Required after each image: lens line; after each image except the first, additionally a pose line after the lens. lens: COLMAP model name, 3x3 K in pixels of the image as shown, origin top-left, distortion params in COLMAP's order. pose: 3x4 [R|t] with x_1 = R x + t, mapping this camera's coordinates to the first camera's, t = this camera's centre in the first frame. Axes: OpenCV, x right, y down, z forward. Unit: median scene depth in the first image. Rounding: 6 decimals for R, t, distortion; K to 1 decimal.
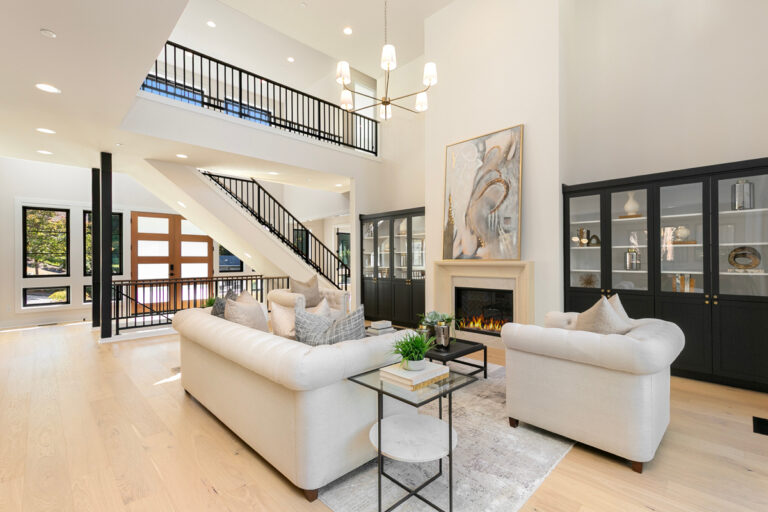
lens RADIAL K [[349.3, 0, 384.0], [0, 349.3, 256.0], [0, 0, 1]] dist [0.001945, 0.000011]
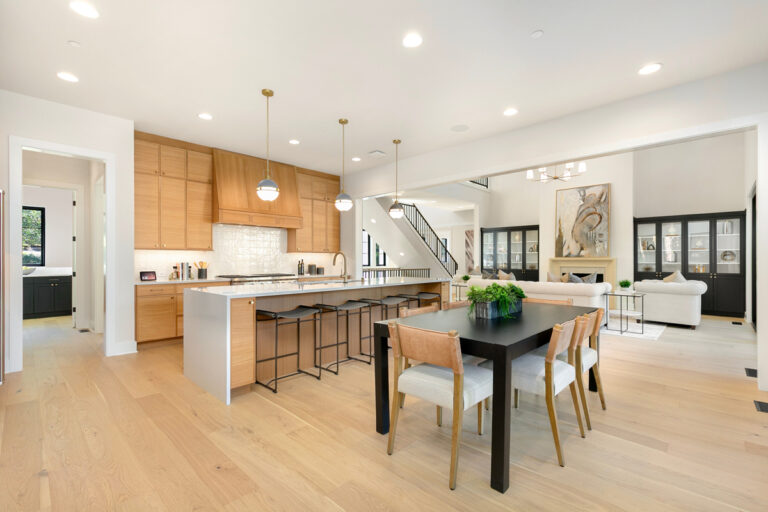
lens RADIAL K [[349.3, 0, 384.0], [0, 349.3, 256.0], [0, 0, 1]] dist [0.001945, 0.000011]
pose [[0.999838, 0.003717, 0.017607, -0.783584], [-0.003740, 0.999992, 0.001300, 0.006355], [-0.017602, -0.001366, 0.999844, -0.776572]]
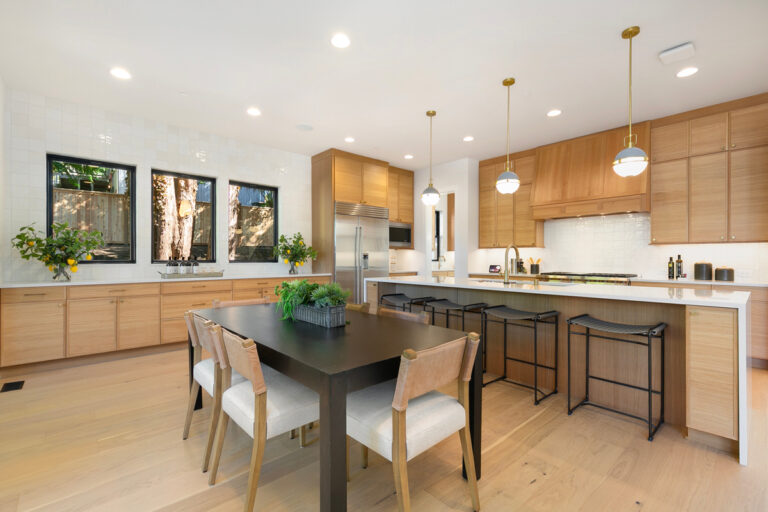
lens RADIAL K [[349.3, 0, 384.0], [0, 349.3, 256.0], [0, 0, 1]] dist [0.001945, 0.000011]
pose [[-0.041712, 0.002337, -0.999127, 1.313761], [0.010221, 0.999946, 0.001913, 0.038151], [0.999077, -0.010133, -0.041734, 1.421980]]
